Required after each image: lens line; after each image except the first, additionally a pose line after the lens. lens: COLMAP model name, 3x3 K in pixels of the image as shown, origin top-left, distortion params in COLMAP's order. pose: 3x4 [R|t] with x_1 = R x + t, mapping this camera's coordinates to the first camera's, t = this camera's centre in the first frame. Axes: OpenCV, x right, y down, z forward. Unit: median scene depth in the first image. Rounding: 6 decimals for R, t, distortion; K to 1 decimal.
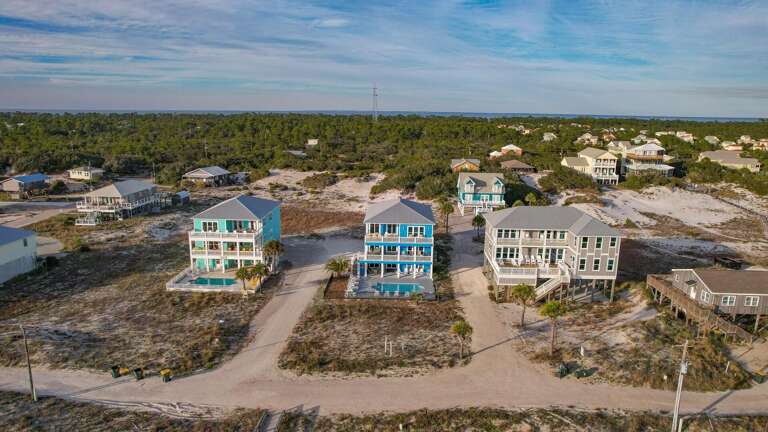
lens RADIAL K [[491.0, 0, 383.4], [0, 491.0, 220.8], [0, 0, 1]] dist [-0.090020, 0.081338]
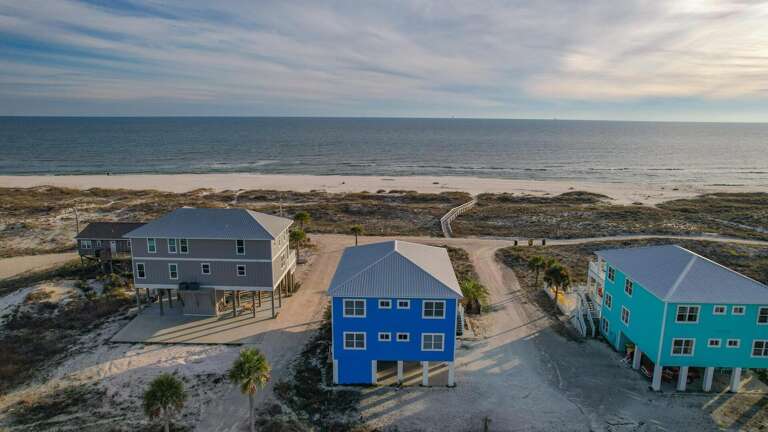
lens RADIAL K [[491.0, 0, 383.4], [0, 491.0, 220.8], [0, 0, 1]] dist [-0.090020, 0.081338]
pose [[-0.999669, -0.019203, -0.017115, 0.063491], [-0.024501, 0.913488, 0.406126, -0.303565], [0.007836, 0.406411, -0.913657, 1.563894]]
